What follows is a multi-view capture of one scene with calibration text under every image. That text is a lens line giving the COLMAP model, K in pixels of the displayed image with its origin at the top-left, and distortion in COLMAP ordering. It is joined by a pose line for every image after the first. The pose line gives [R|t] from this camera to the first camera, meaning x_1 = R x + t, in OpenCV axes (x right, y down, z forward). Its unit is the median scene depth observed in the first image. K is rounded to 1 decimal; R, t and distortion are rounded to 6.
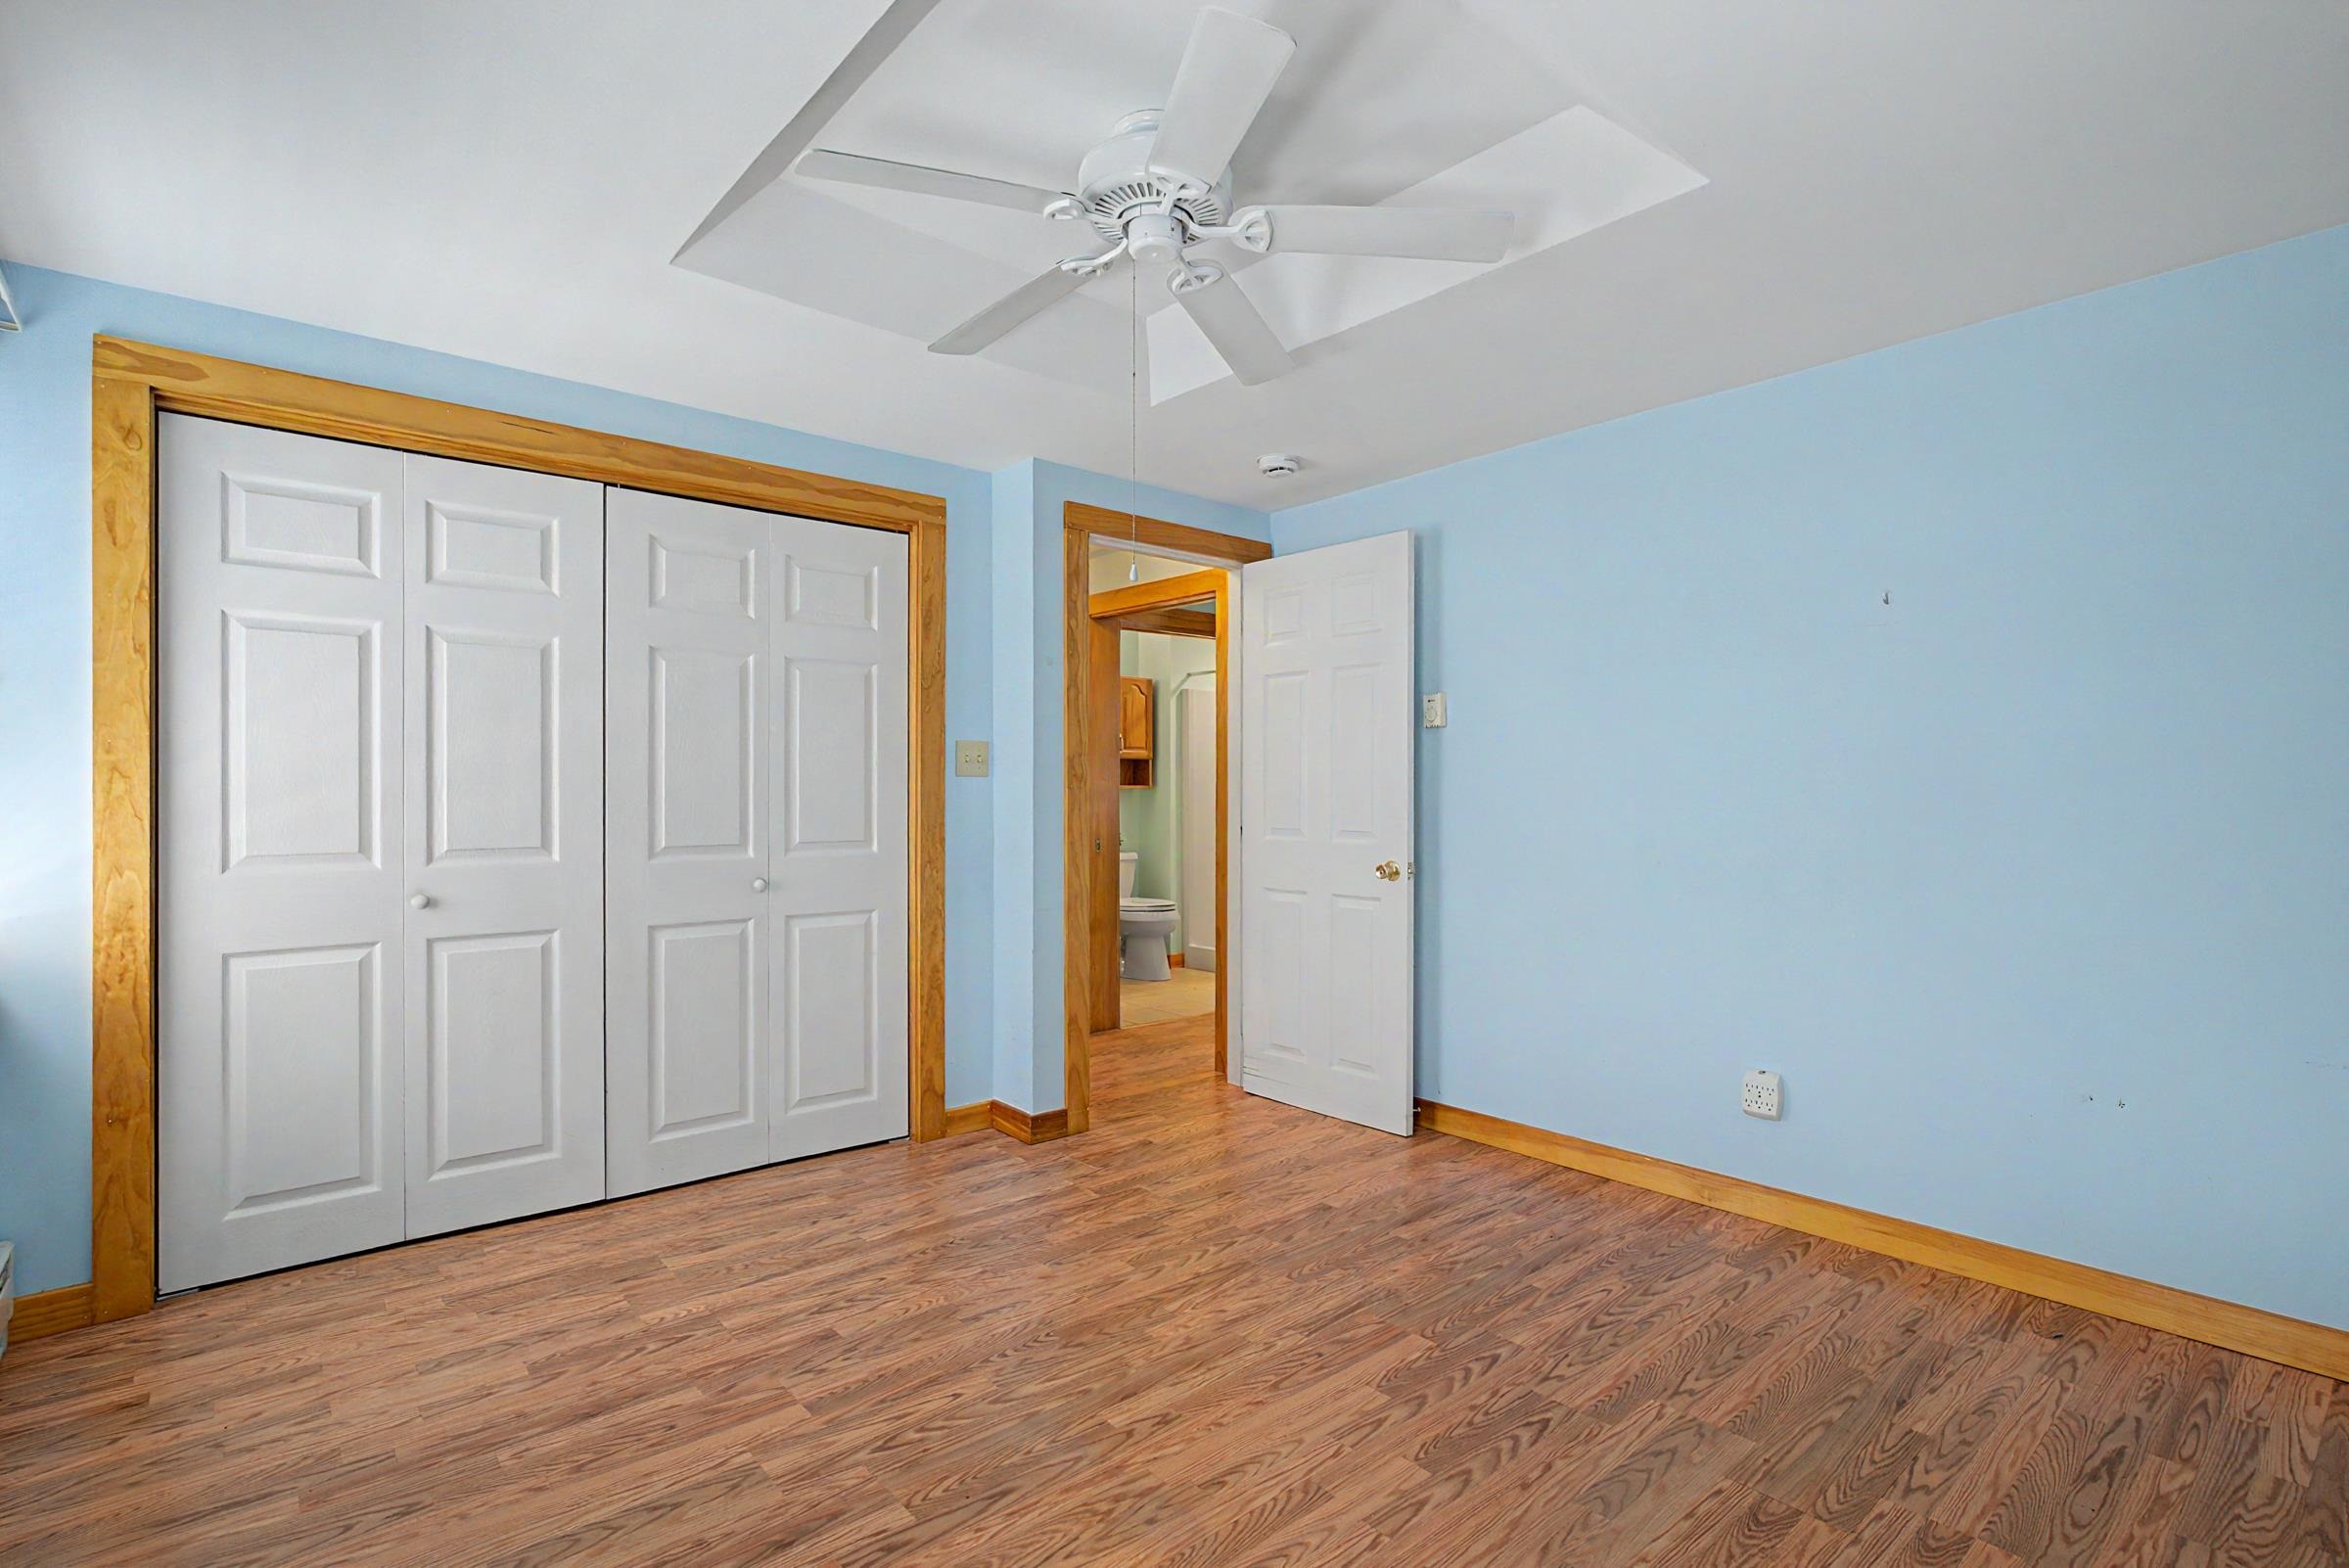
lens RADIAL K [[1124.7, 0, 1173.5], [0, 1124.7, 791.8], [0, 0, 1]] dist [-0.010998, 0.001031]
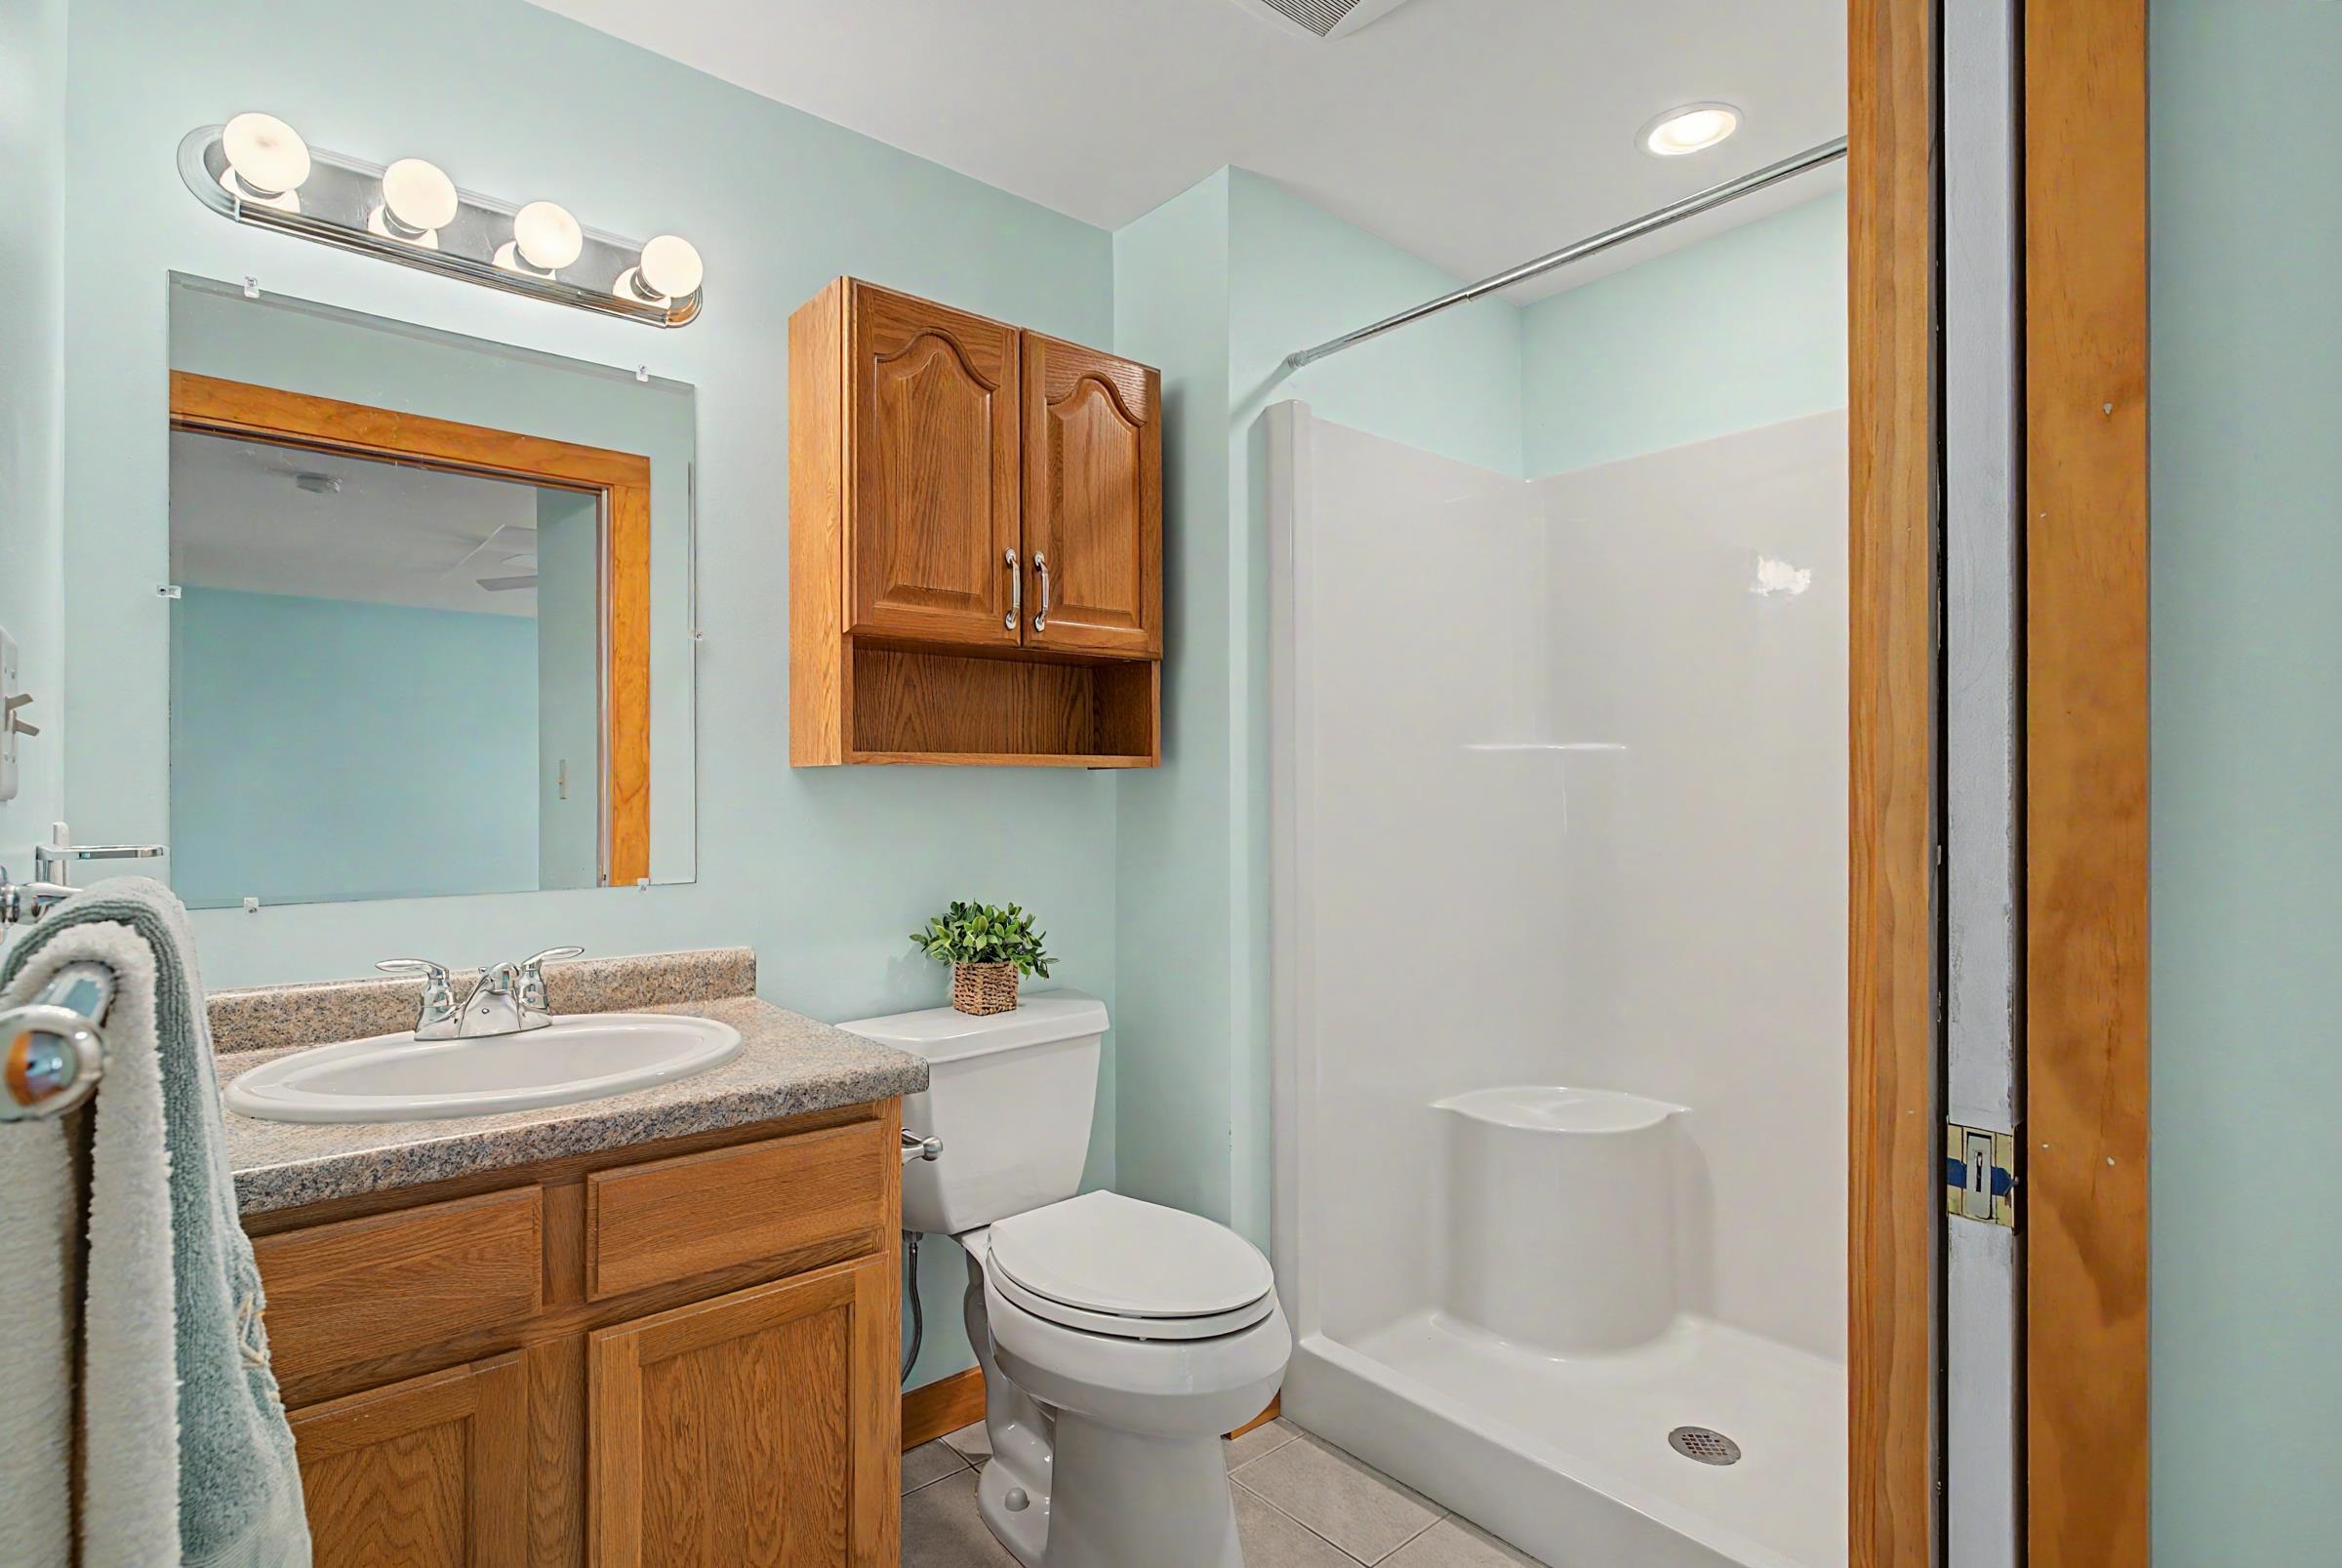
lens RADIAL K [[1121.3, 0, 1166.7], [0, 1121.3, 787.2], [0, 0, 1]] dist [-0.010998, 0.001031]
pose [[0.999975, 0.000549, 0.007111, -0.019617], [-0.000611, 0.999961, 0.008771, 0.000110], [-0.007106, -0.008776, 0.999936, 0.729183]]
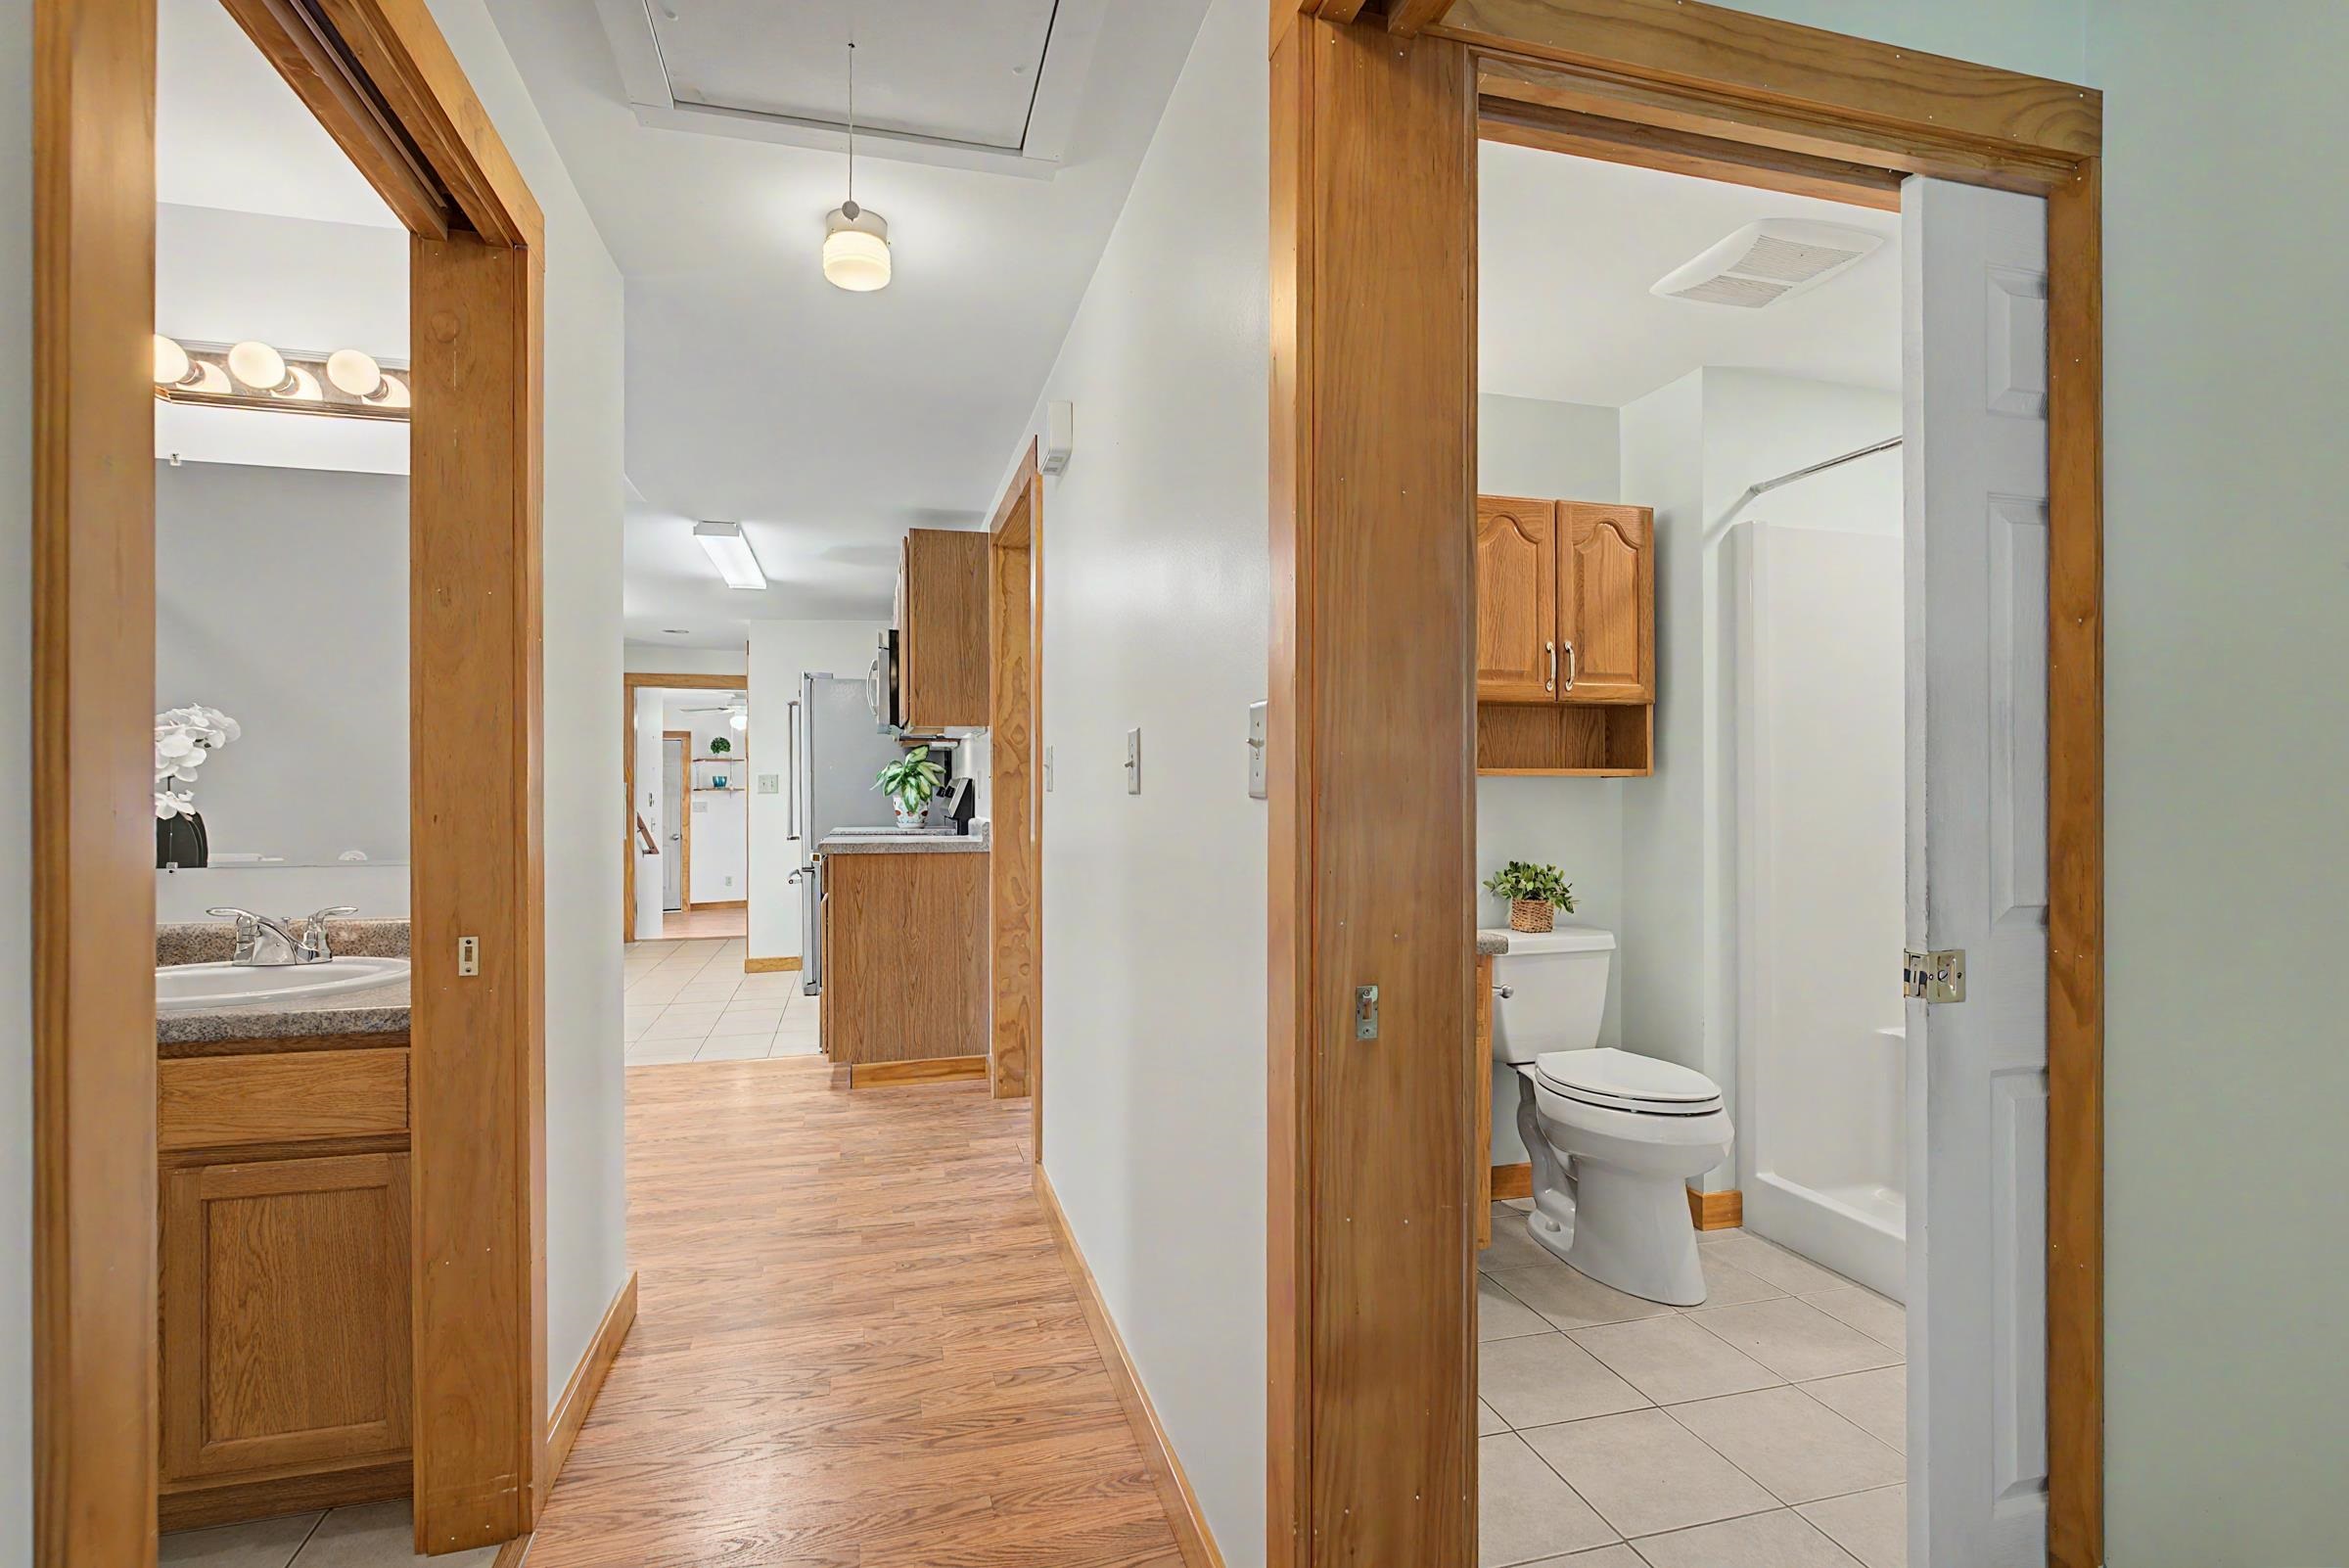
lens RADIAL K [[1124.7, 0, 1167.0], [0, 1124.7, 787.2], [0, 0, 1]] dist [-0.010998, 0.001031]
pose [[0.906599, 0.000575, -0.421993, -0.007239], [0.001338, 0.999990, 0.004237, -0.000318], [0.421991, -0.004406, 0.906589, 0.558587]]
